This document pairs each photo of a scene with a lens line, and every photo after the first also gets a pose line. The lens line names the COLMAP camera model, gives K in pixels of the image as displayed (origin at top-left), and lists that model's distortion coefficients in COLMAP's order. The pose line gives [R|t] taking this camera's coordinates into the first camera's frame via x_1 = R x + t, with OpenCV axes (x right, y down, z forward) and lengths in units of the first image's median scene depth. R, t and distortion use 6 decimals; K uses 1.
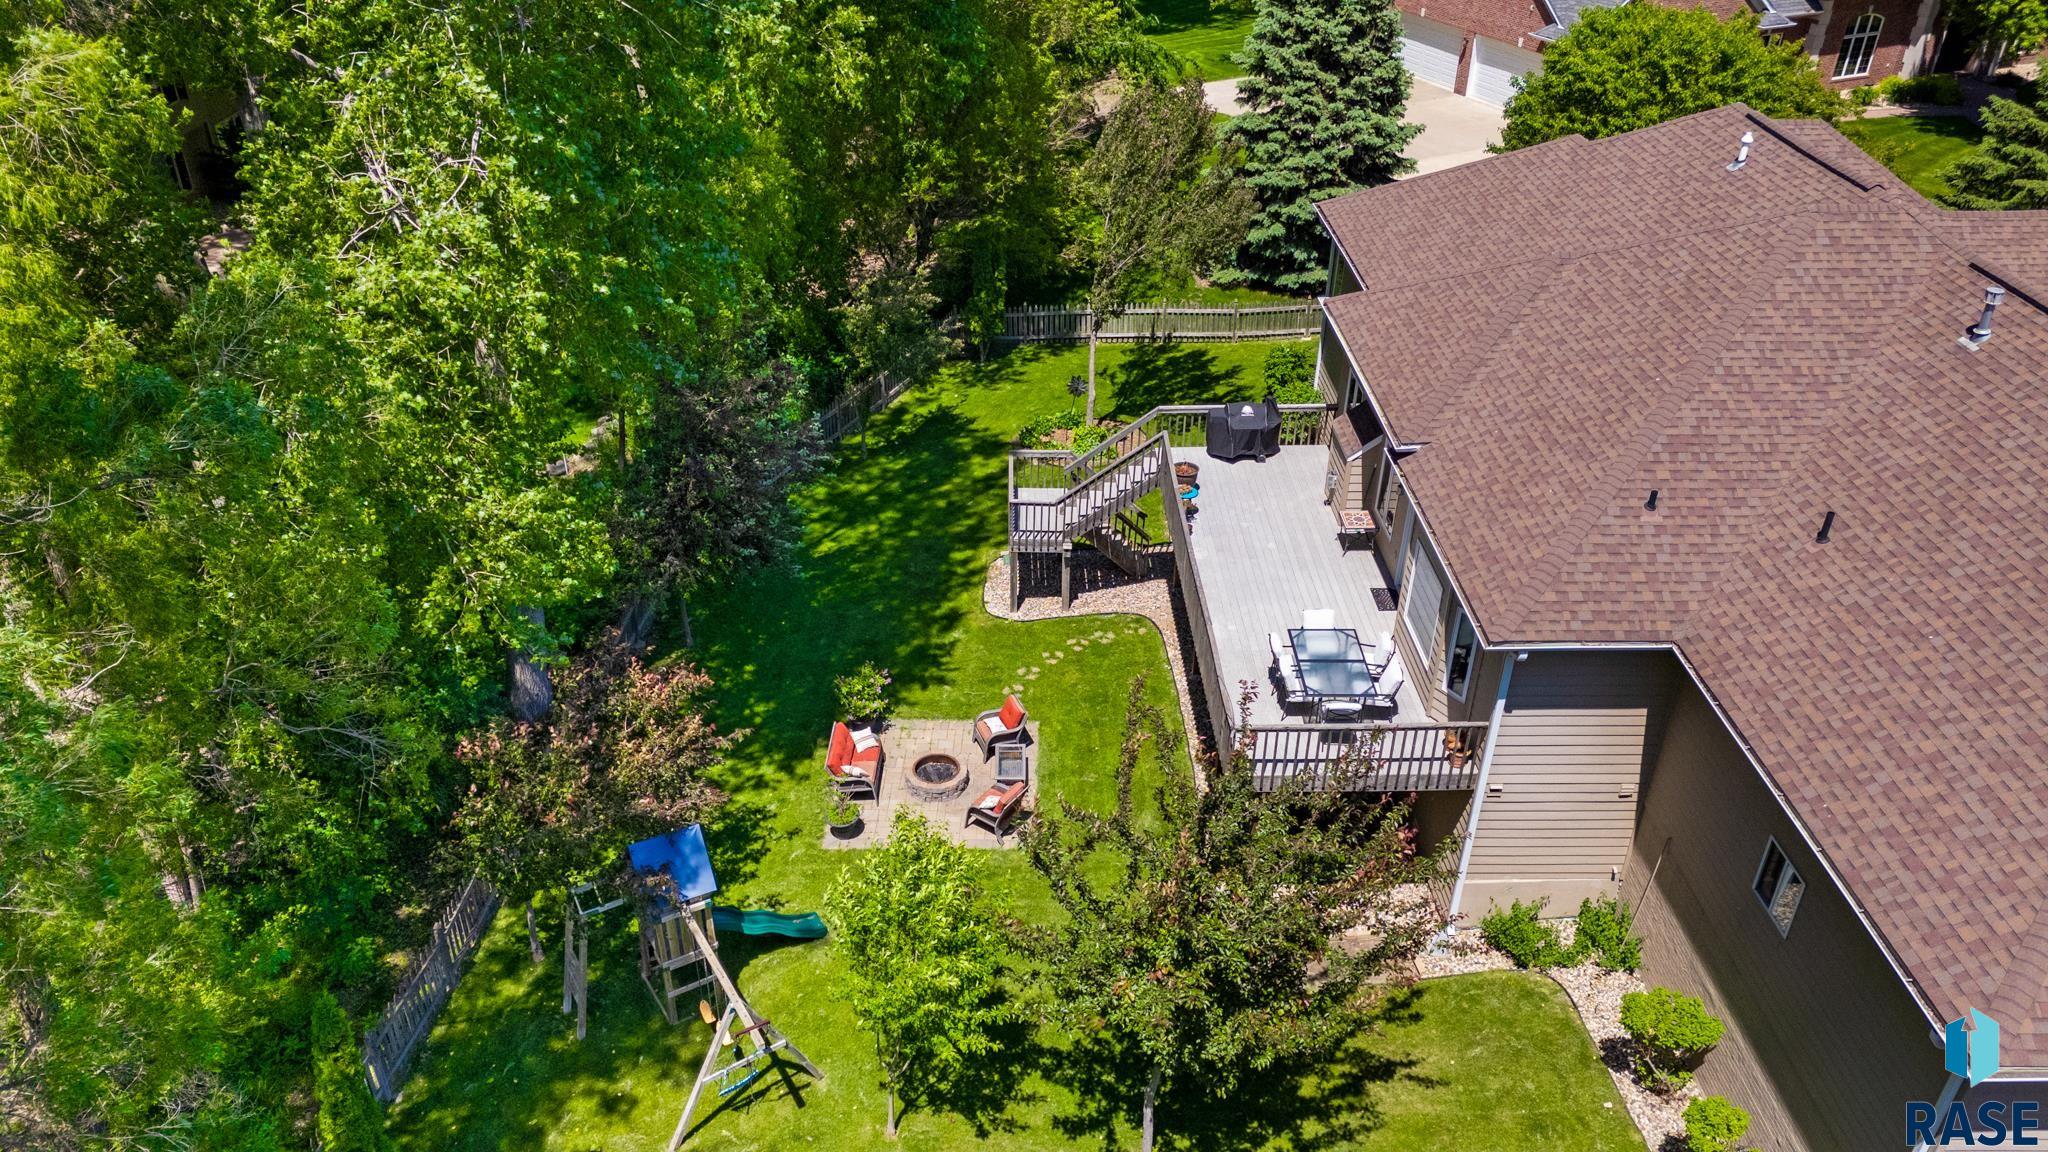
lens RADIAL K [[1464.7, 0, 1024.0], [0, 1464.7, 576.0], [0, 0, 1]] dist [0.074957, -0.000386]
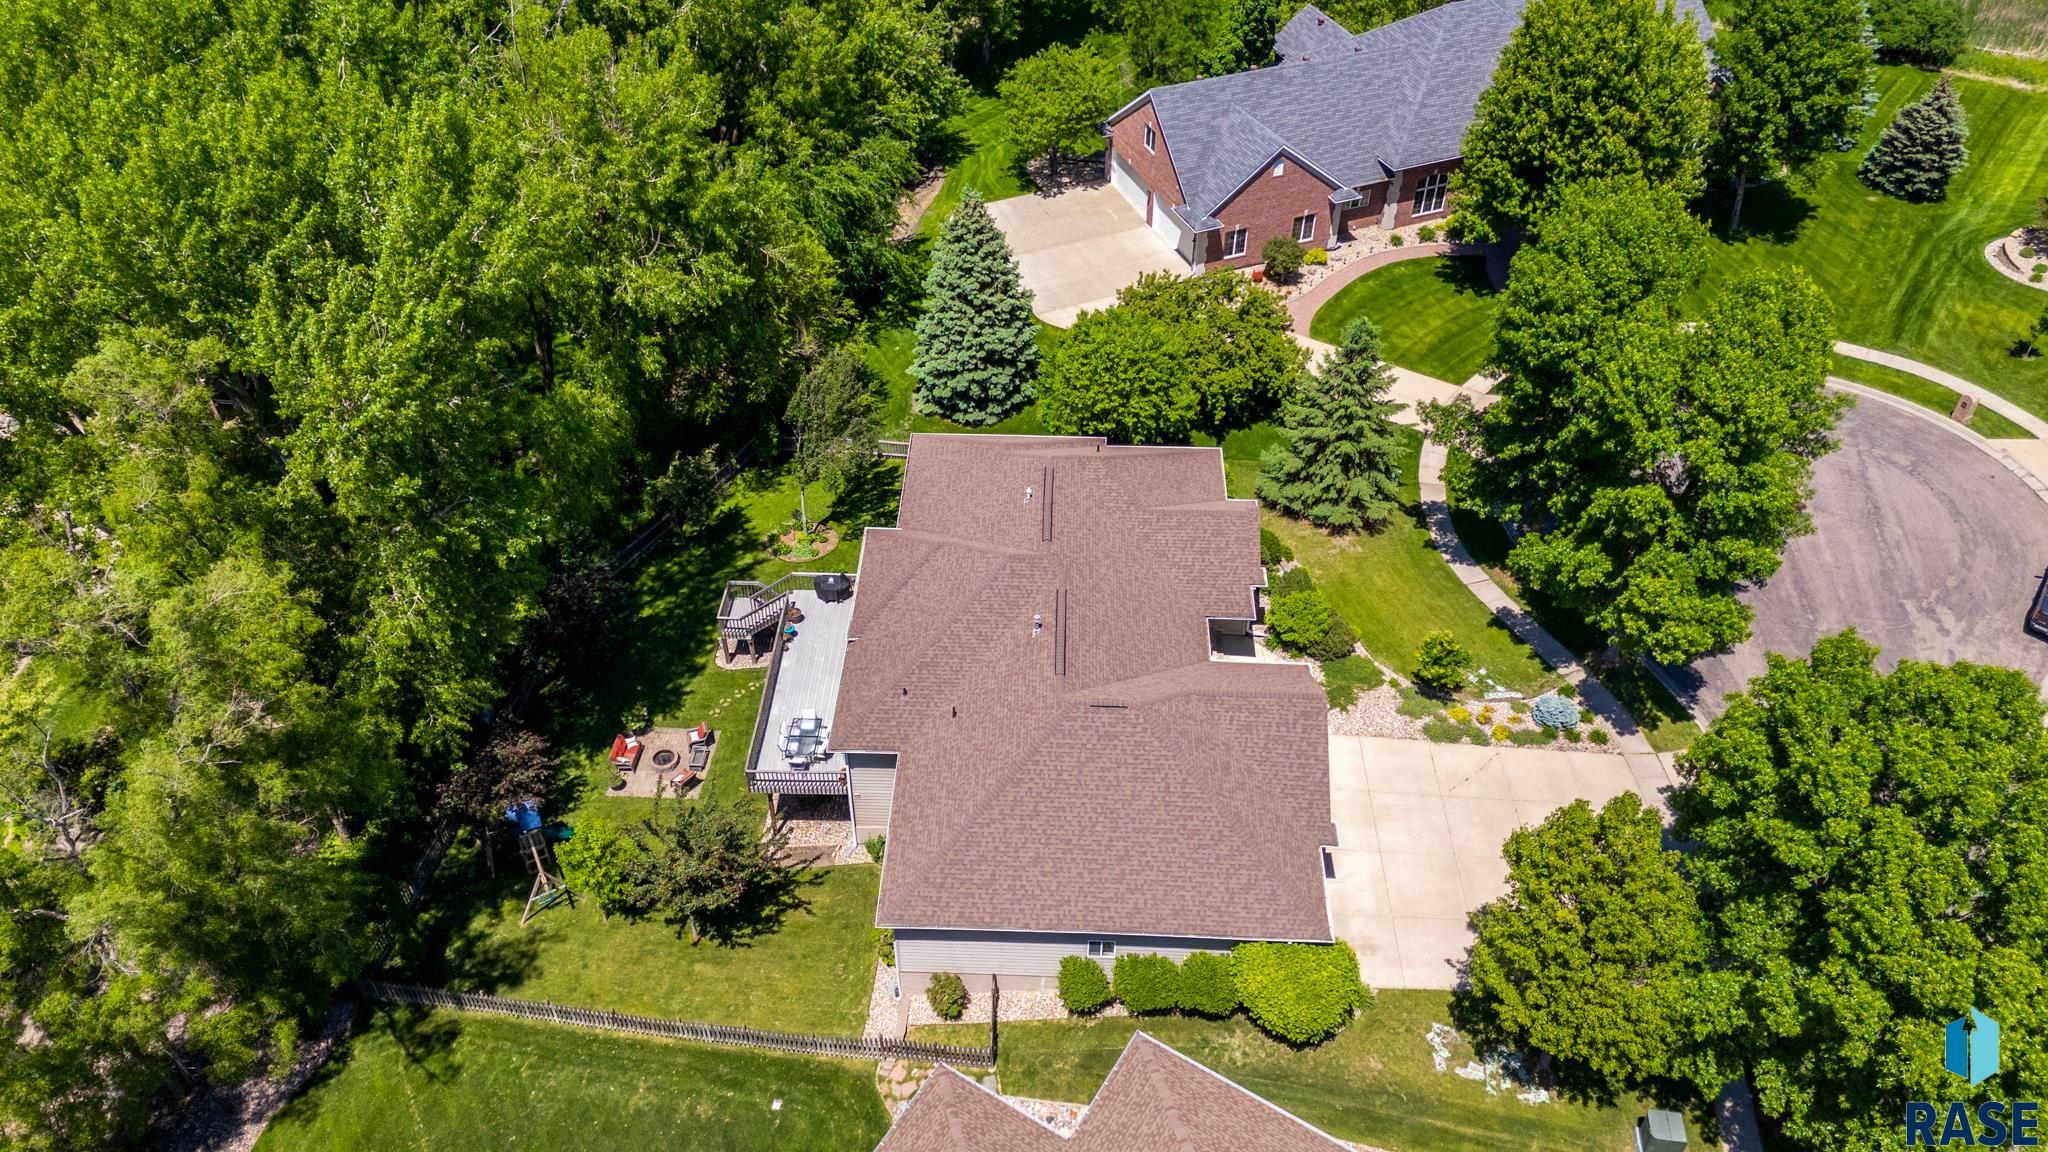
lens RADIAL K [[1497.7, 0, 1024.0], [0, 1497.7, 576.0], [0, 0, 1]] dist [0.244402, -0.000197]
pose [[0.998324, 0.036287, -0.045090, 0.379243], [-0.027938, 0.984408, 0.173670, -0.363041], [0.050689, -0.172119, 0.983771, -0.779976]]
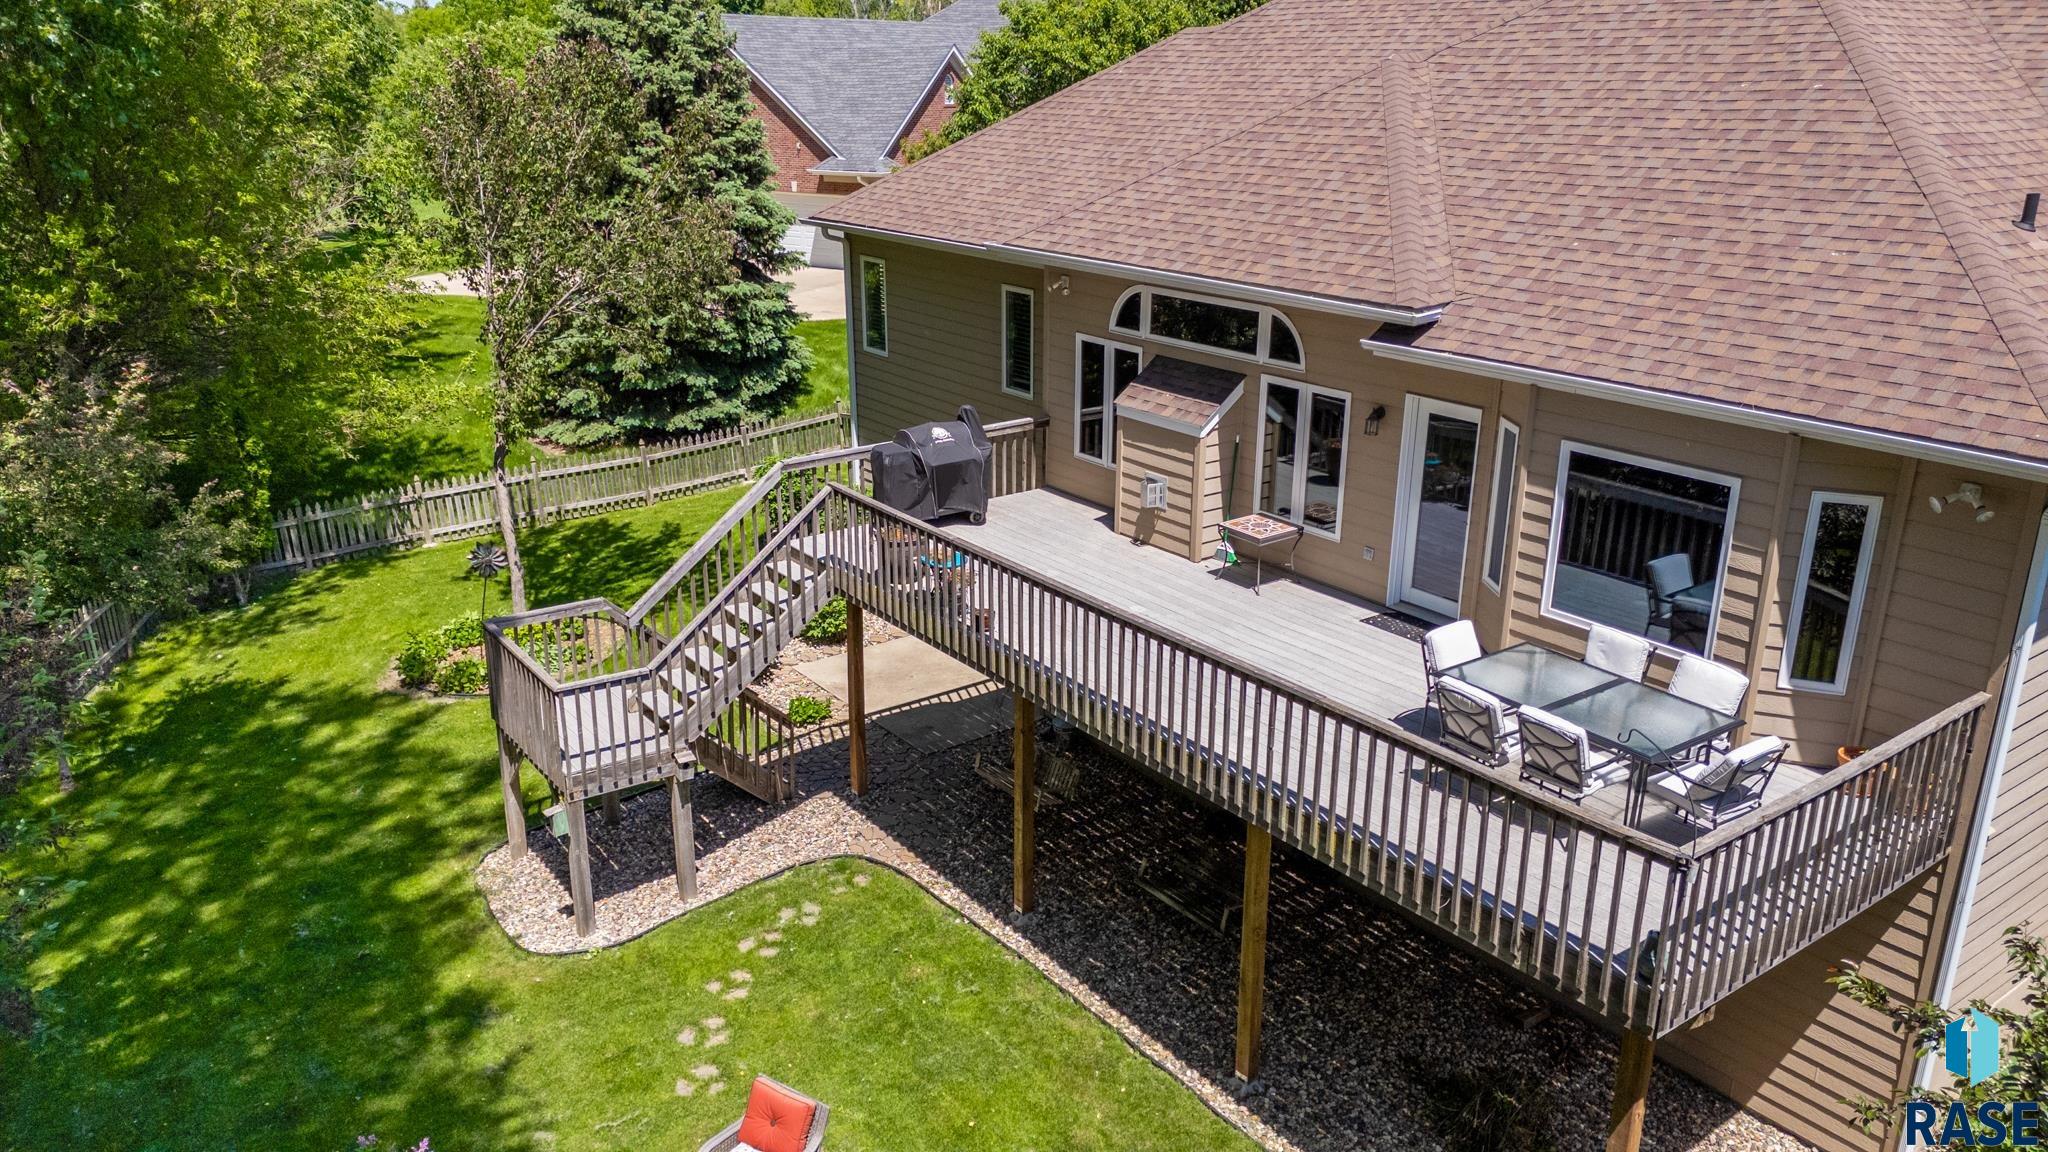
lens RADIAL K [[1492.1, 0, 1002.0], [0, 1492.1, 570.3], [0, 0, 1]] dist [0.060426, -0.003405]
pose [[0.826279, -0.190447, 0.530087, -0.103073], [0.307247, 0.941158, -0.140791, 0.018222], [-0.472082, 0.279200, 0.836173, 0.387756]]
